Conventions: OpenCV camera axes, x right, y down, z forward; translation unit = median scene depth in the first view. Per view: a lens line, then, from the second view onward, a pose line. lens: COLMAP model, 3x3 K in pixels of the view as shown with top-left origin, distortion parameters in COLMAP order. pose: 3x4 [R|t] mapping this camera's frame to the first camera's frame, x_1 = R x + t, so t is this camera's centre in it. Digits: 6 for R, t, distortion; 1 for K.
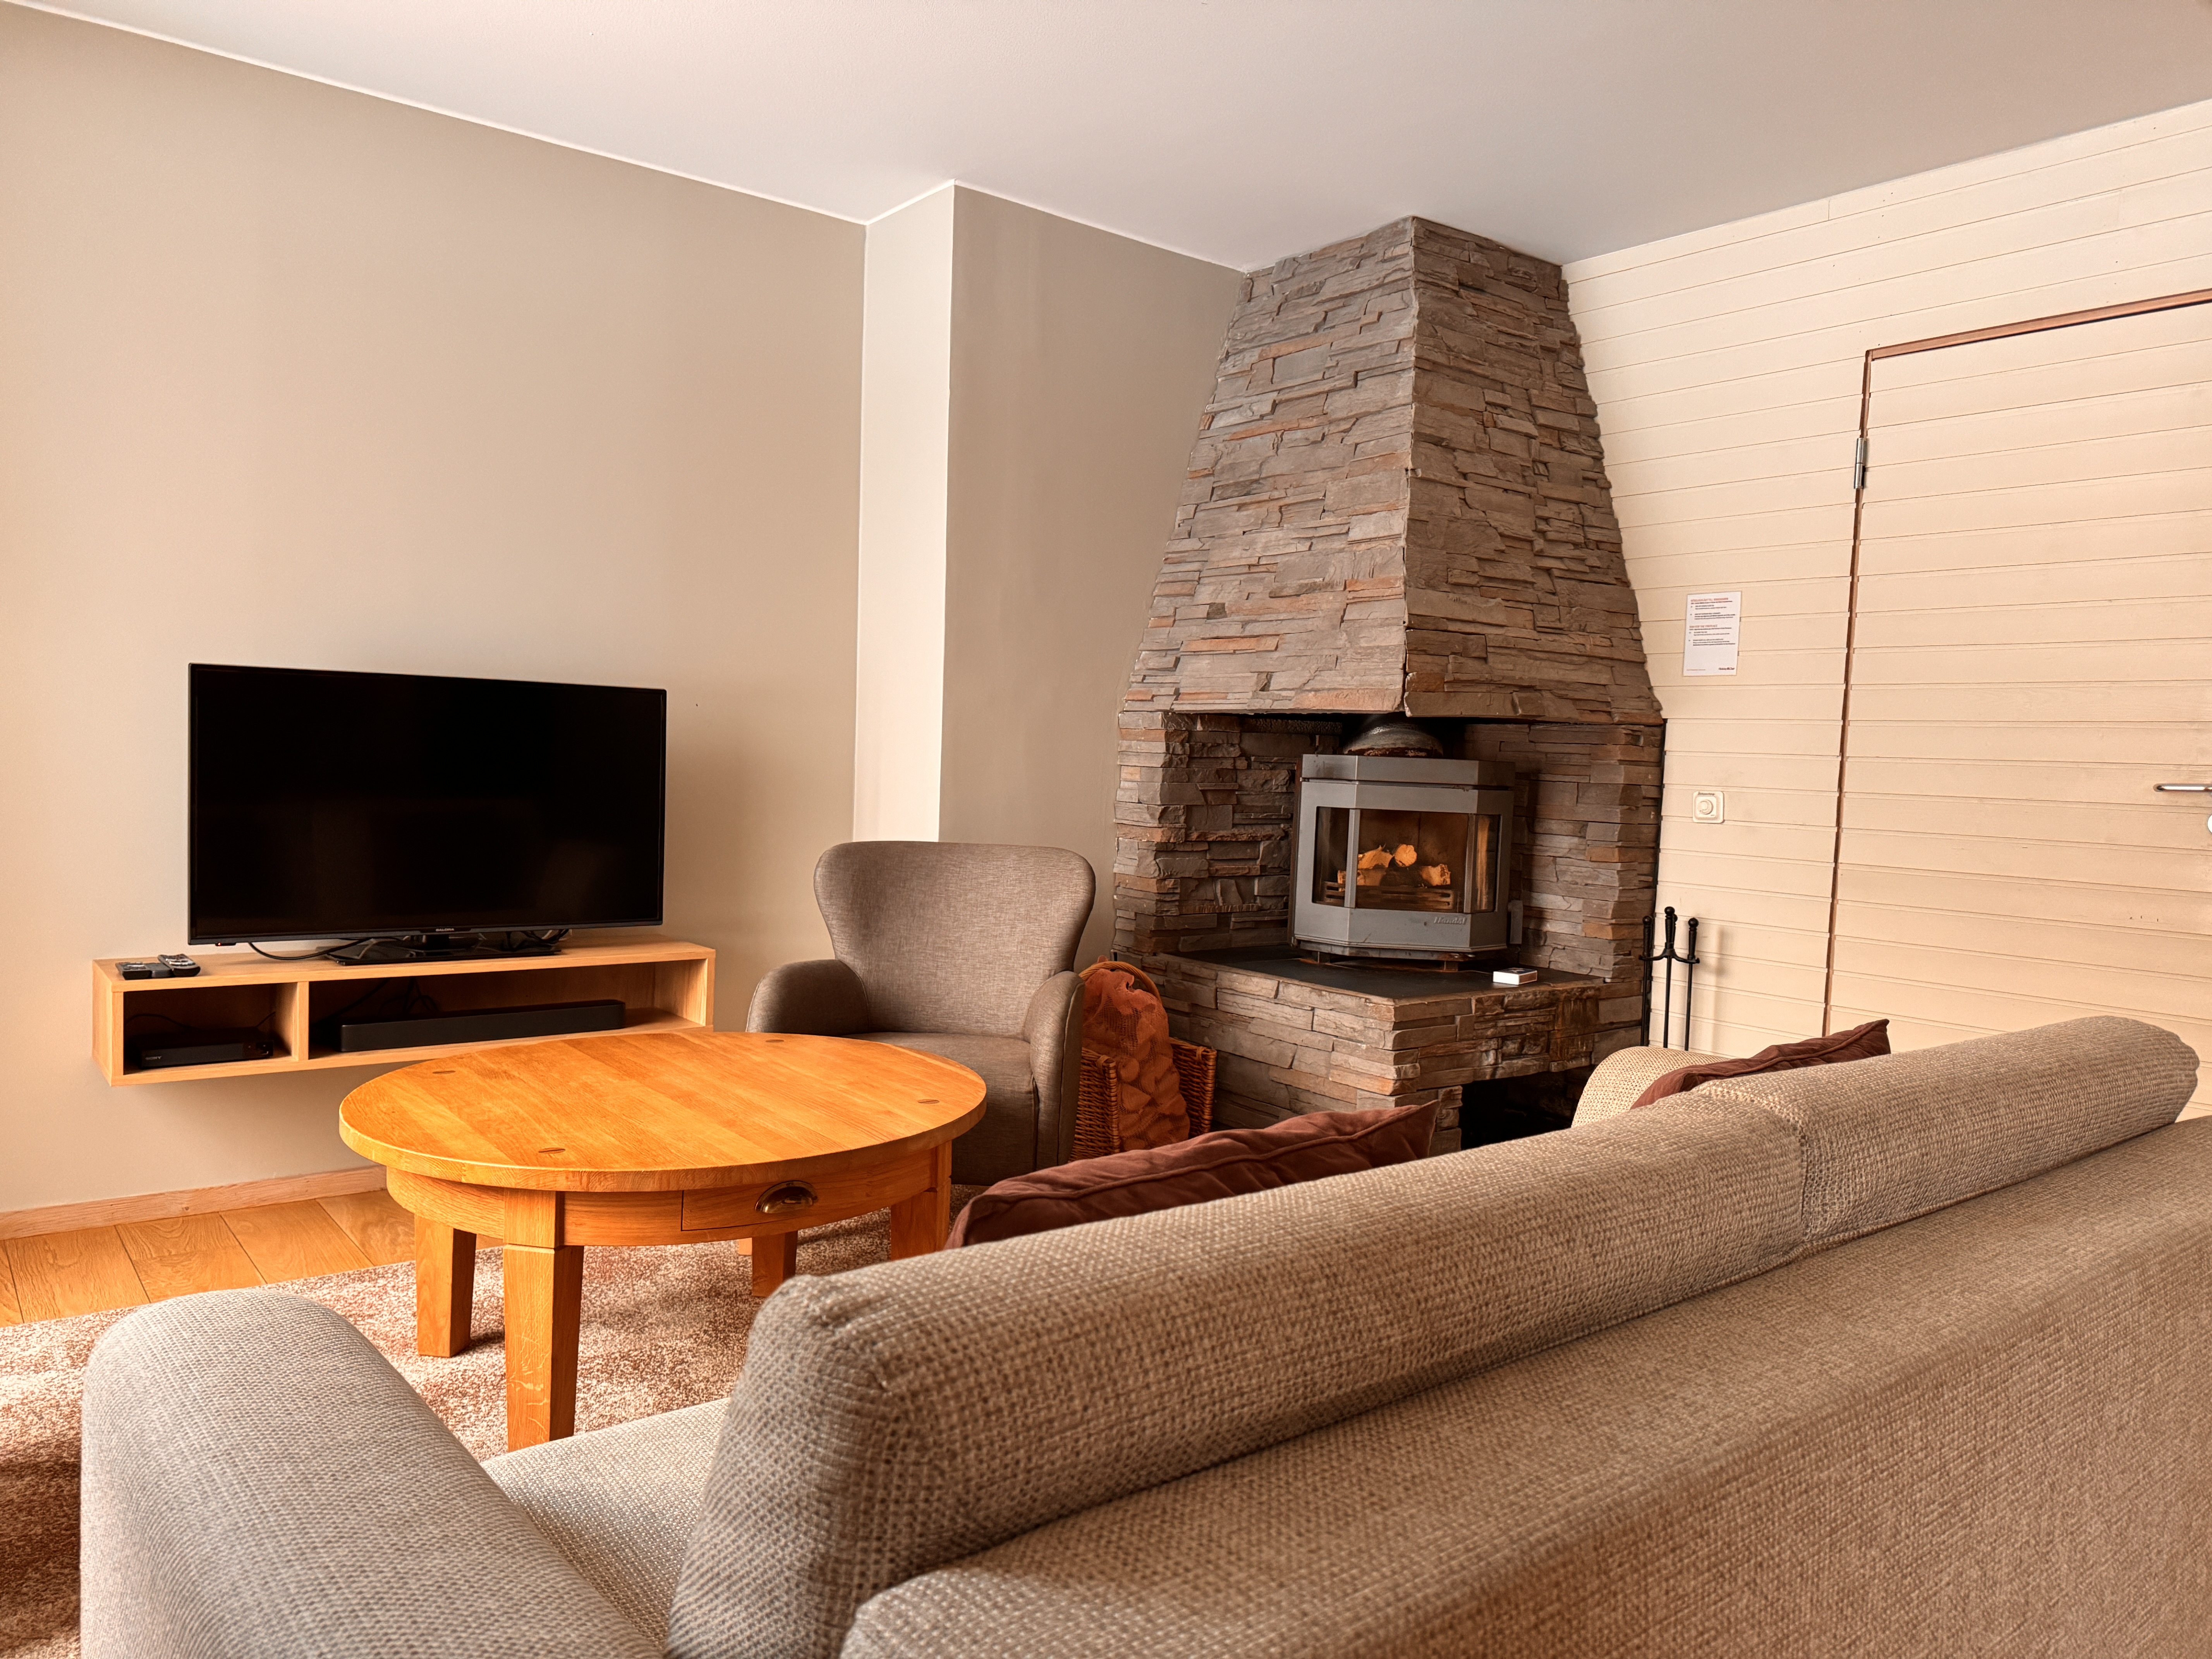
lens RADIAL K [[1544.5, 0, 1098.3], [0, 1544.5, 840.0], [0, 0, 1]] dist [0.075475, -0.183133]
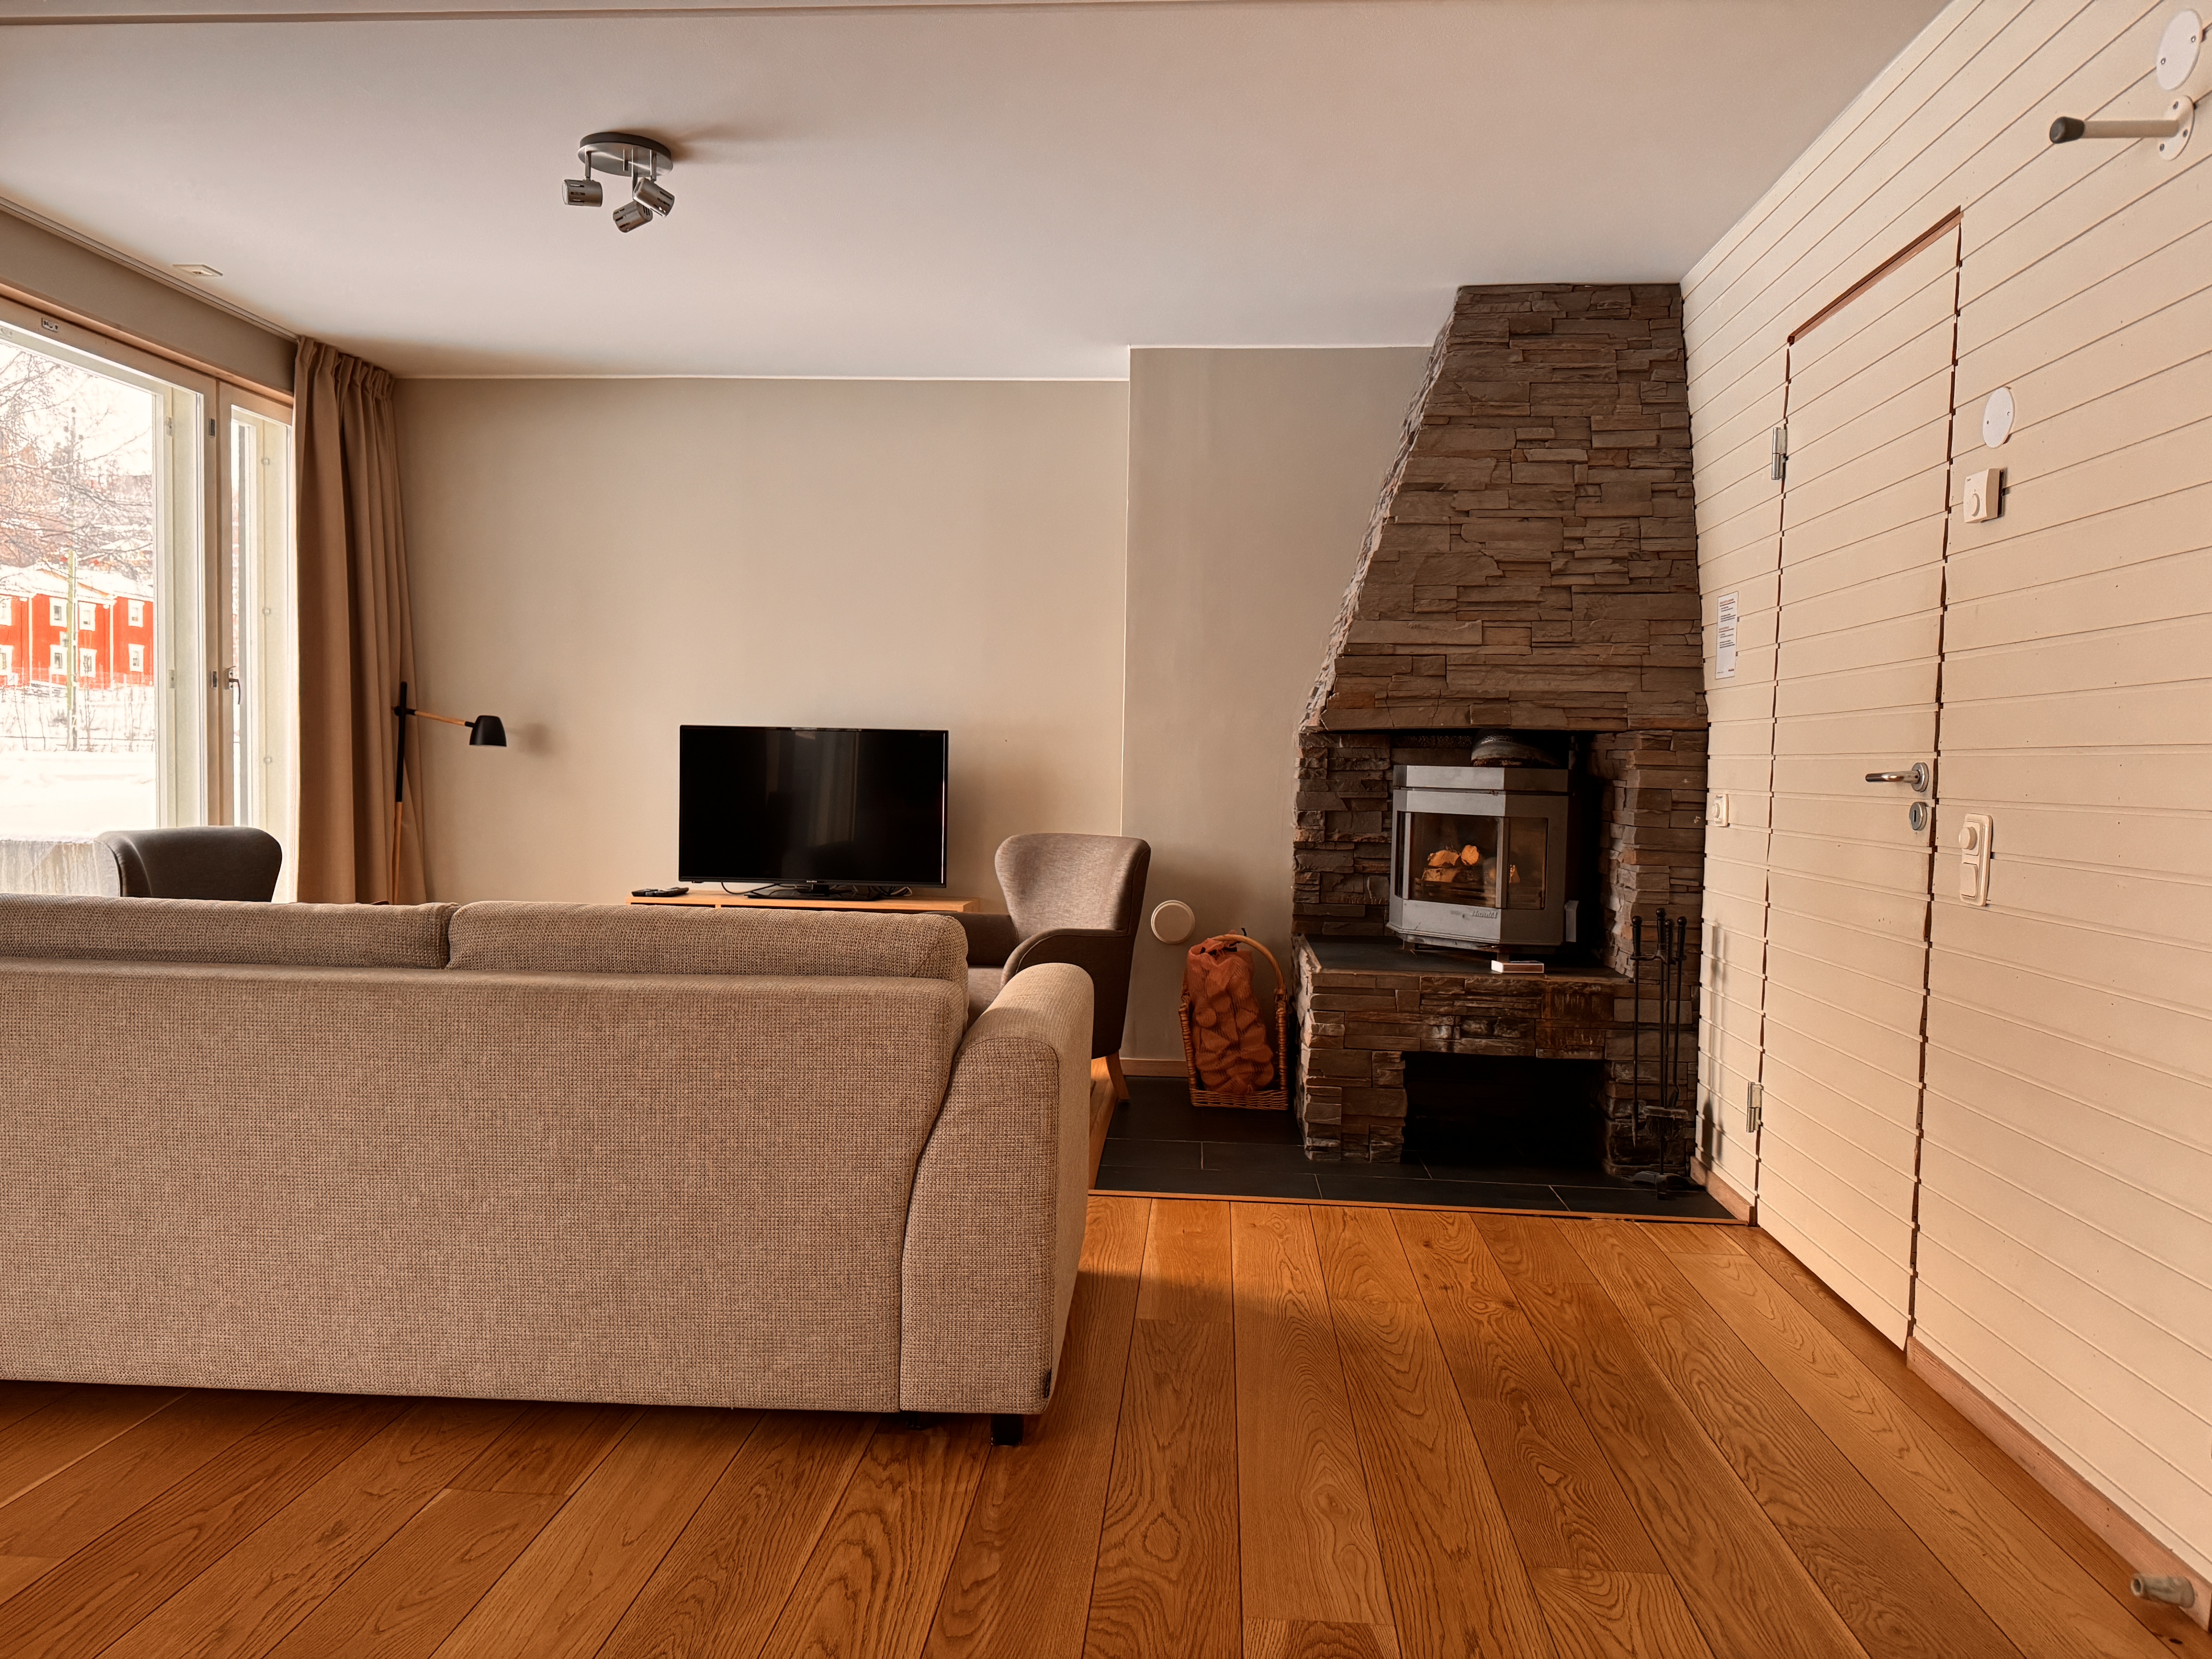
lens RADIAL K [[1544.5, 0, 1098.3], [0, 1544.5, 840.0], [0, 0, 1]] dist [0.075475, -0.183133]
pose [[0.733696, 0.011875, -0.679374, 0.781129], [-0.031804, 0.999352, -0.016878, 0.027150], [0.678733, 0.033991, 0.733598, 0.008152]]
